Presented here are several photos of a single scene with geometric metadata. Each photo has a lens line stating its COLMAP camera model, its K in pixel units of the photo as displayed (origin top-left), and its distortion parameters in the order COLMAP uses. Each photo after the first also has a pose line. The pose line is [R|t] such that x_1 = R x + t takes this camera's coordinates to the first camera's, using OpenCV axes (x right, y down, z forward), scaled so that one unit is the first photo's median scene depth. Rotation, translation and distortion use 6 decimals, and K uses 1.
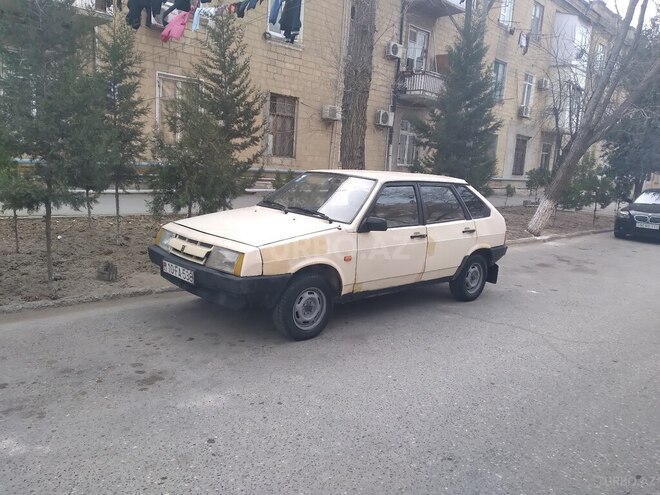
lens RADIAL K [[517.4, 0, 330.0], [0, 517.4, 247.5], [0, 0, 1]] dist [0.109354, -0.236136]
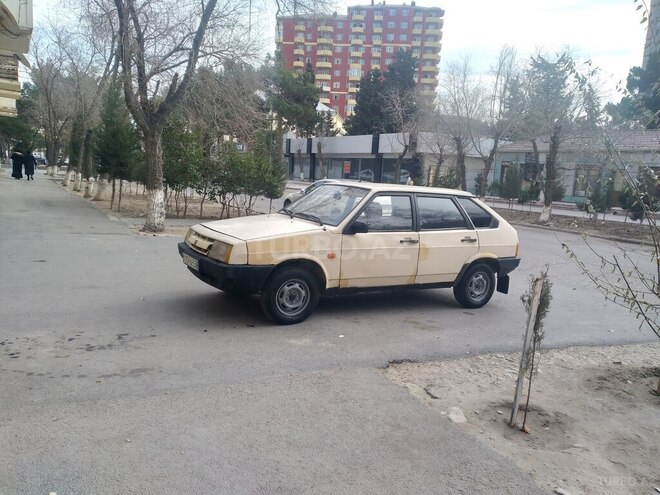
lens RADIAL K [[517.4, 0, 330.0], [0, 517.4, 247.5], [0, 0, 1]] dist [0.109354, -0.236136]
pose [[0.977888, 0.026714, -0.207417, 0.264683], [-0.037571, 0.998112, -0.048583, 0.057450], [0.205727, 0.055302, 0.977046, -0.116390]]
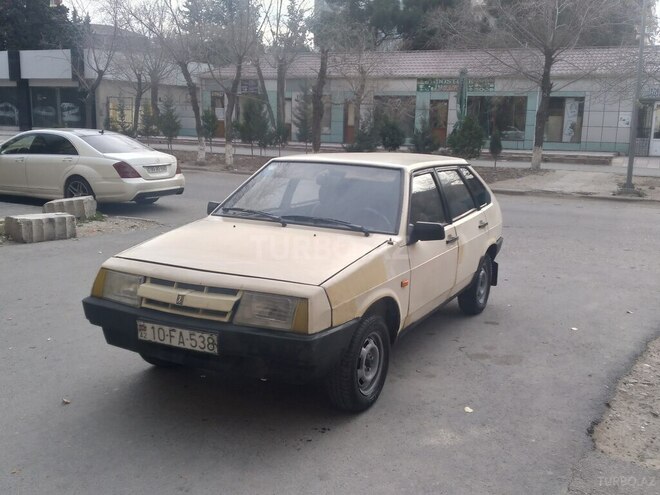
lens RADIAL K [[673.6, 0, 332.1], [0, 673.6, 244.1], [0, 0, 1]] dist [0.117411, -0.308047]
pose [[0.938060, -0.098587, 0.332152, -0.357699], [0.093313, 0.995128, 0.031832, -0.071074], [-0.333672, 0.001134, 0.942689, 0.153621]]
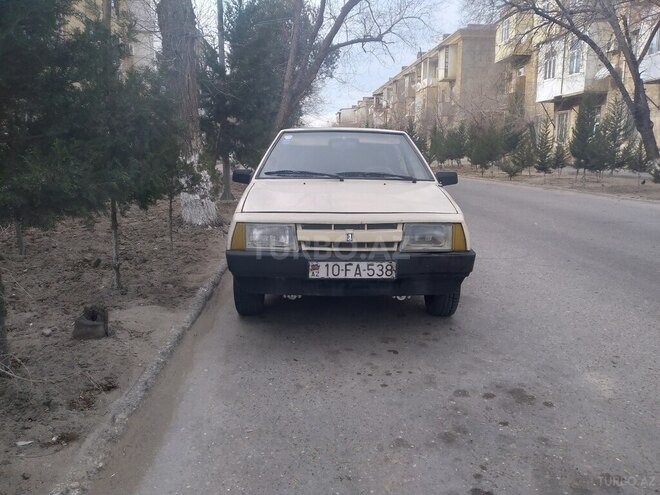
lens RADIAL K [[517.4, 0, 330.0], [0, 517.4, 247.5], [0, 0, 1]] dist [0.109354, -0.236136]
pose [[0.668214, -0.199271, 0.716785, -0.776889], [0.163553, 0.979238, 0.119765, -0.071326], [-0.725769, 0.037203, 0.686932, 0.504104]]
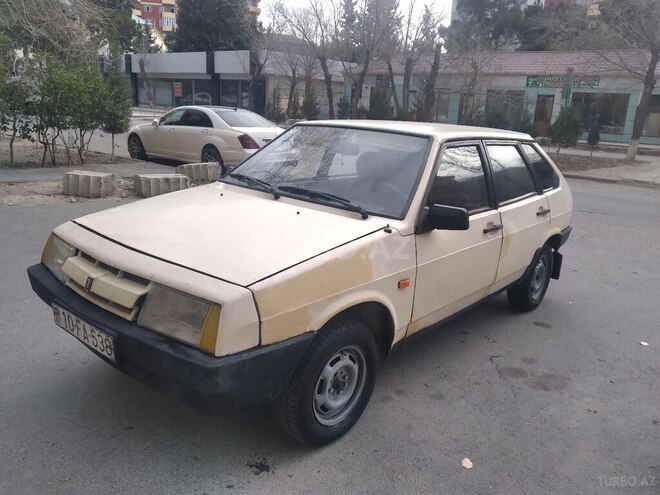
lens RADIAL K [[522.1, 0, 330.0], [0, 522.1, 247.5], [0, 0, 1]] dist [-0.001770, -0.008444]
pose [[0.993290, -0.037160, 0.109521, -0.101129], [0.027316, 0.995562, 0.090054, -0.068378], [-0.112381, -0.086458, 0.989897, 0.458600]]
